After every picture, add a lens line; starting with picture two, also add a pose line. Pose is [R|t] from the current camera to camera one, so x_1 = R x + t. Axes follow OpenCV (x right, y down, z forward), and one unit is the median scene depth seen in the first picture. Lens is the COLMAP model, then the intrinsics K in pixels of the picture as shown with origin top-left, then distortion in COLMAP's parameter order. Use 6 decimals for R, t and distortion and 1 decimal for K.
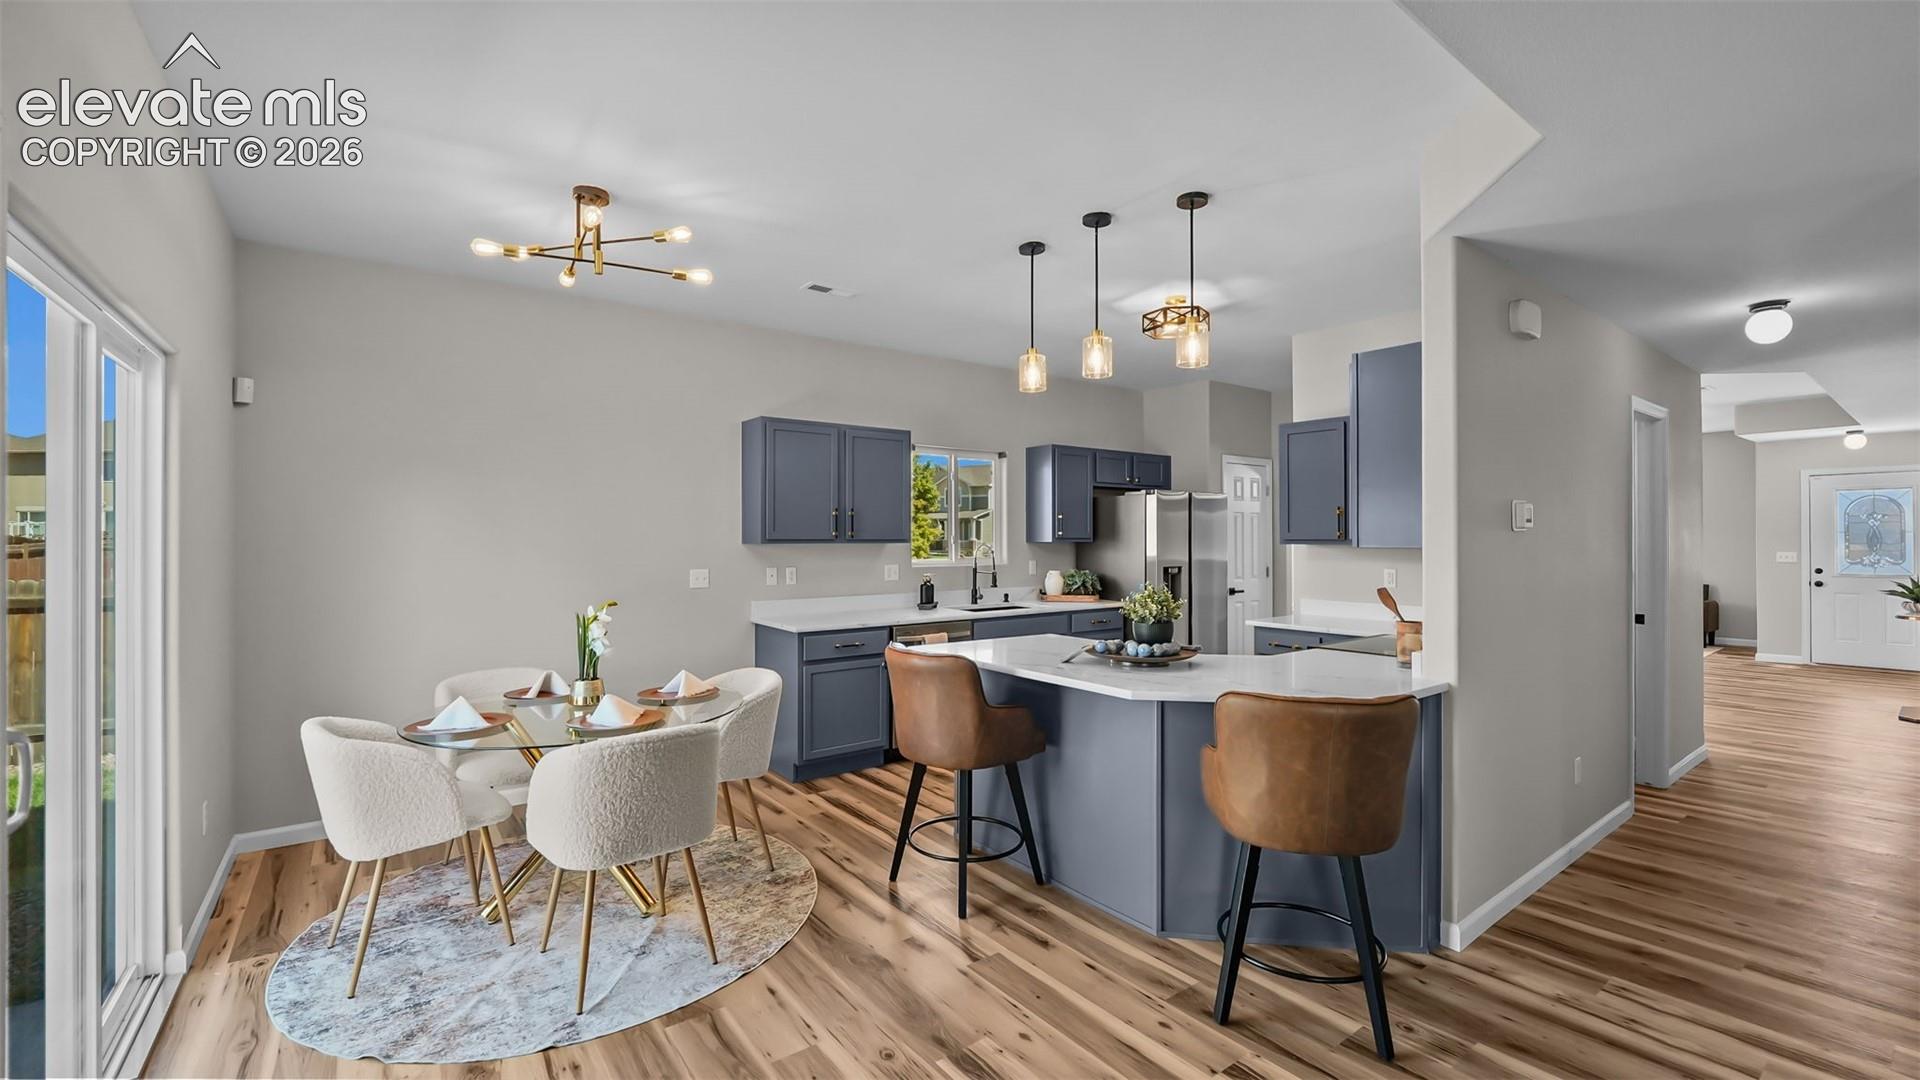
lens RADIAL K [[786.1, 0, 960.0], [0, 786.1, 540.0], [0, 0, 1]] dist [-0.000099, -0.007068]
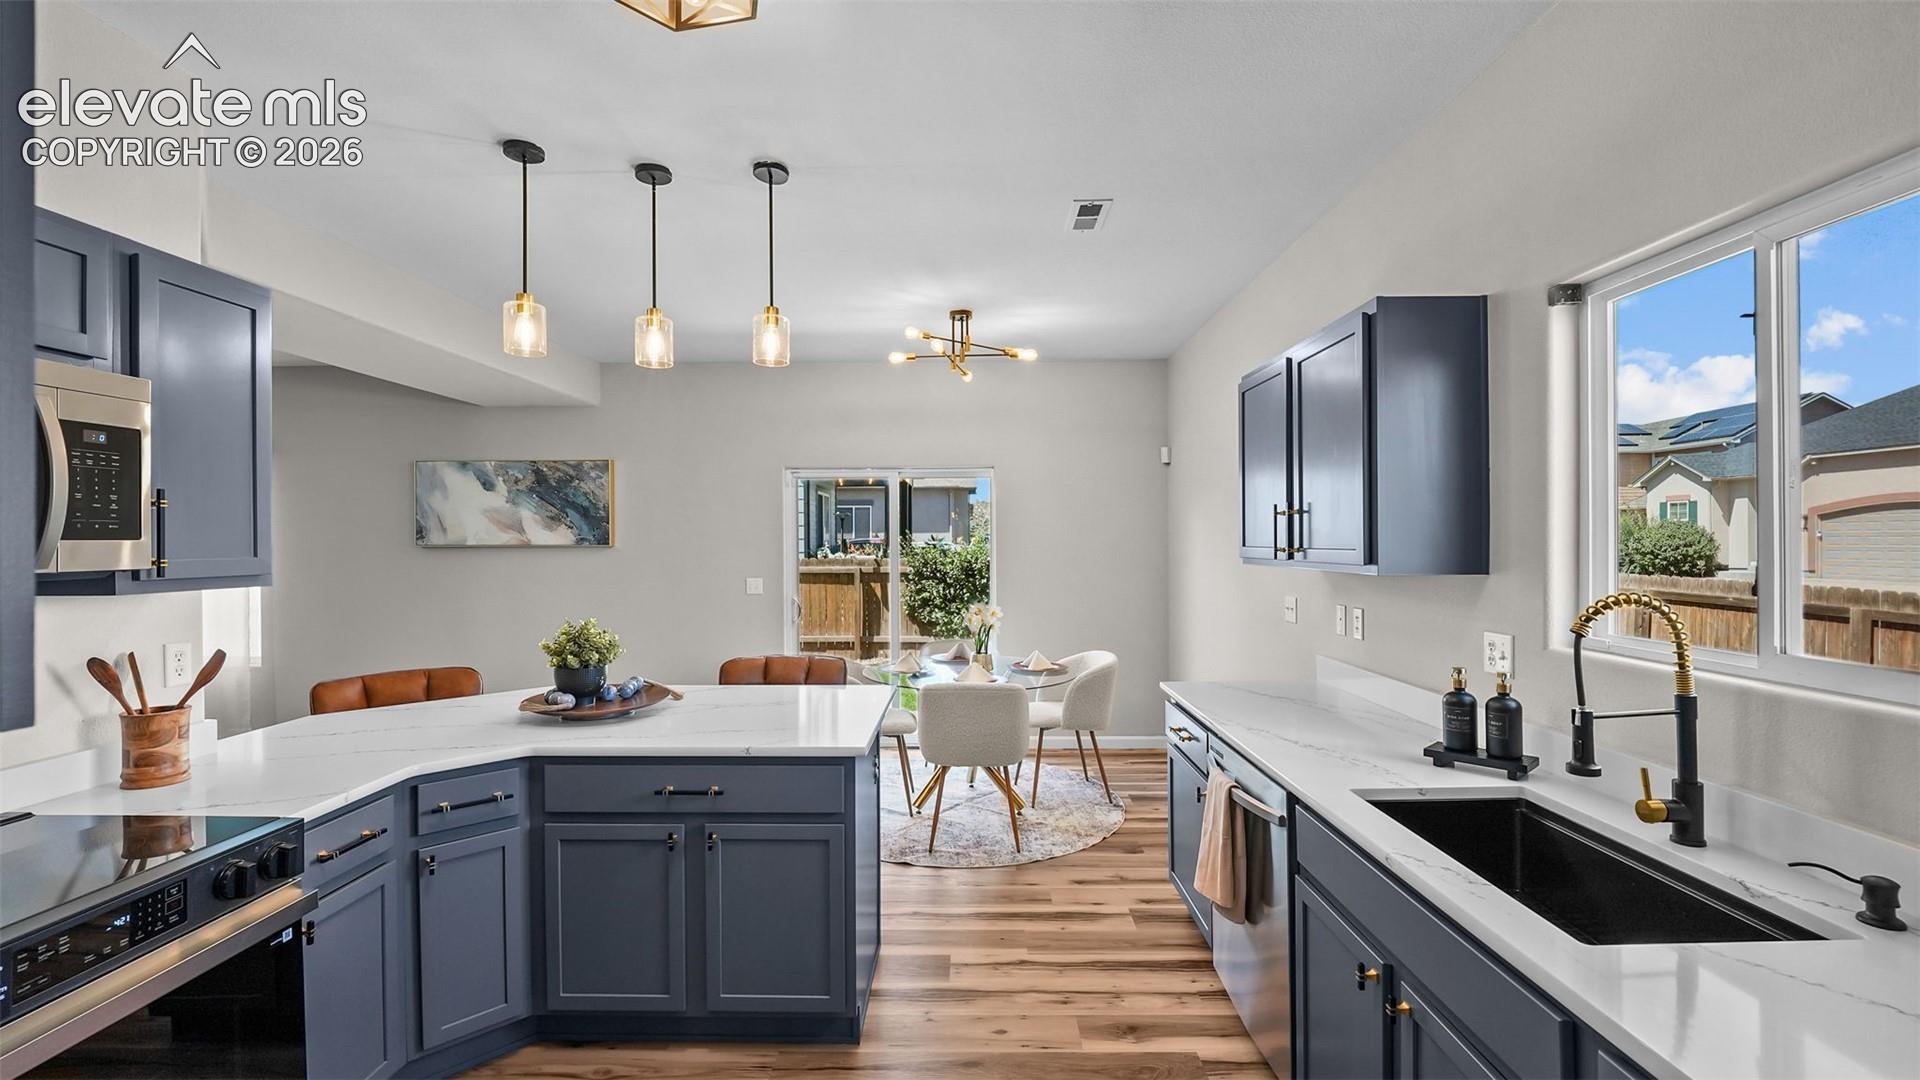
lens RADIAL K [[786.1, 0, 960.0], [0, 786.1, 540.0], [0, 0, 1]] dist [-0.000099, -0.007068]
pose [[-0.606702, 0.010160, -0.794865, 0.498931], [0.009209, 0.999941, 0.005752, -0.024830], [0.794876, -0.003831, -0.606760, 1.376925]]
